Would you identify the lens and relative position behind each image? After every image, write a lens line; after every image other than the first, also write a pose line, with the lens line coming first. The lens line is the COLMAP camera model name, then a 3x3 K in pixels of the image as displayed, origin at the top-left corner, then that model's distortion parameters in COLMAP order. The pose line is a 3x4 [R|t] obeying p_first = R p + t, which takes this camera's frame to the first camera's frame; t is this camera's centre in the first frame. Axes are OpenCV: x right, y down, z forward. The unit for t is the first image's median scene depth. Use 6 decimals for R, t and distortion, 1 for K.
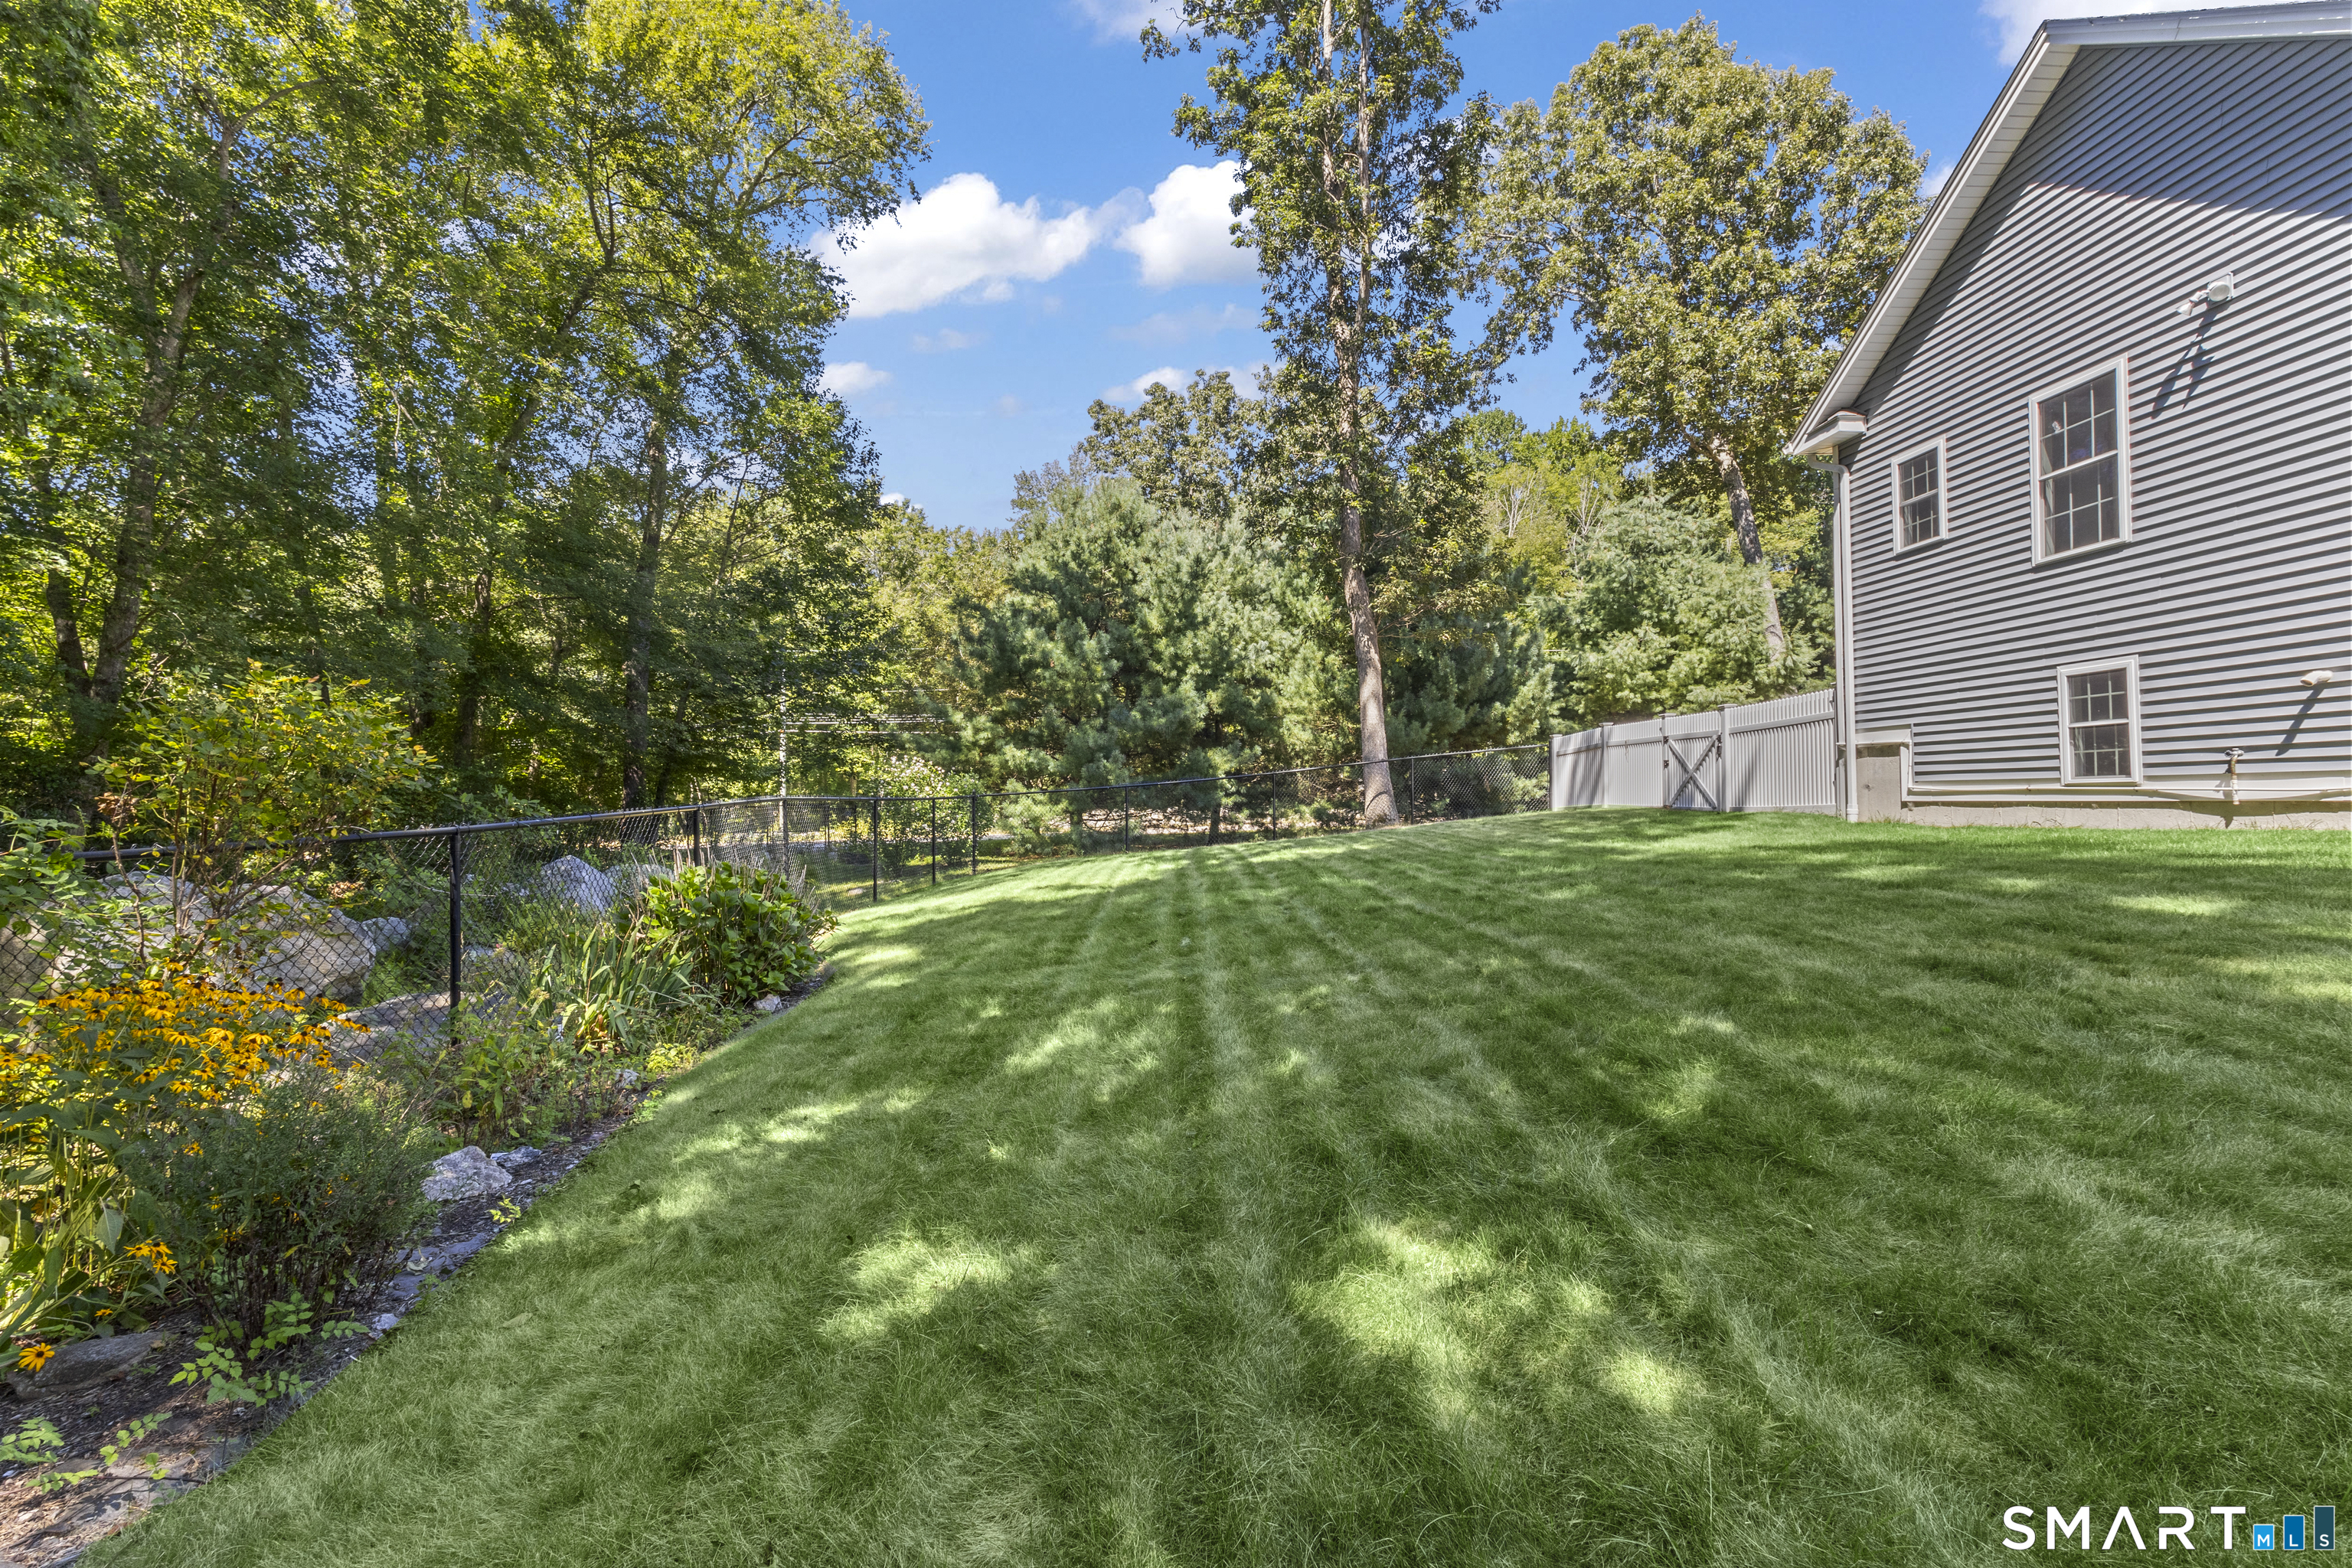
lens RADIAL K [[1088.2, 0, 1175.8], [0, 1088.2, 790.9], [0, 0, 1]] dist [-0.000291, -0.000091]
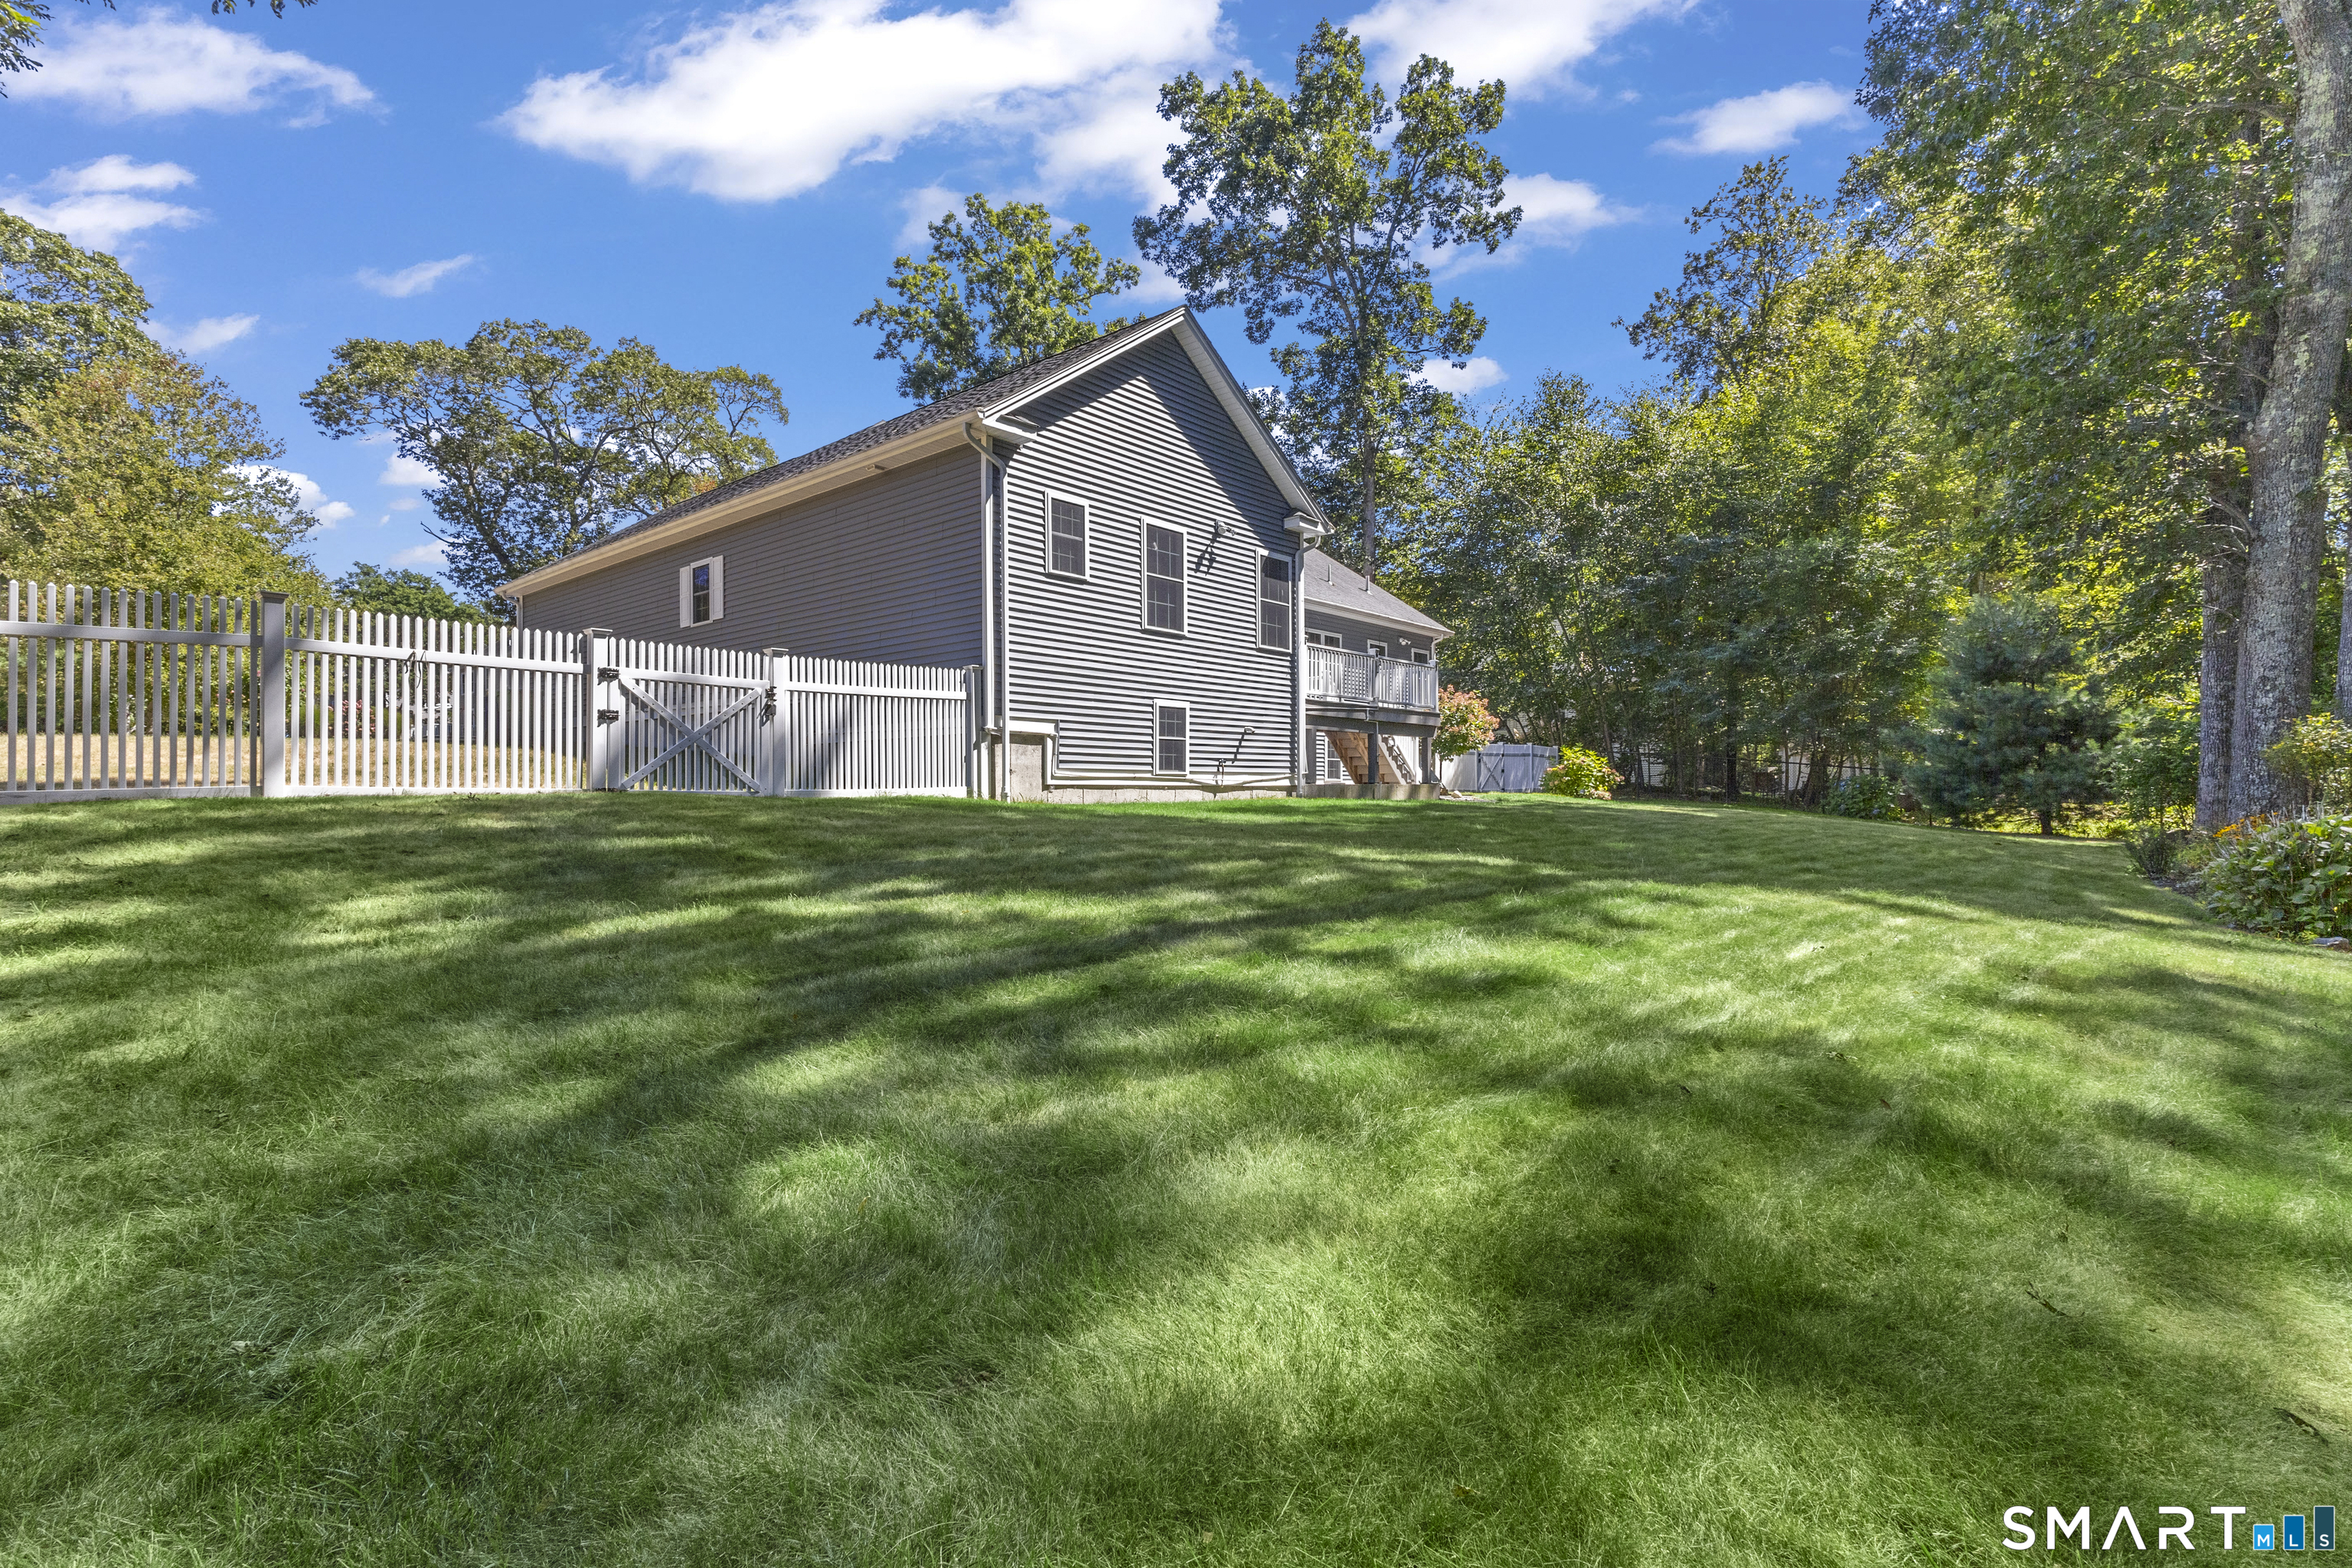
lens RADIAL K [[1088.2, 0, 1174.8], [0, 1088.2, 785.0], [0, 0, 1]] dist [-0.000291, -0.000091]
pose [[-0.720915, 0.005699, 0.693000, -0.303089], [-0.005480, 0.999888, -0.013923, 0.031895], [-0.693002, -0.013834, -0.720803, 2.156002]]
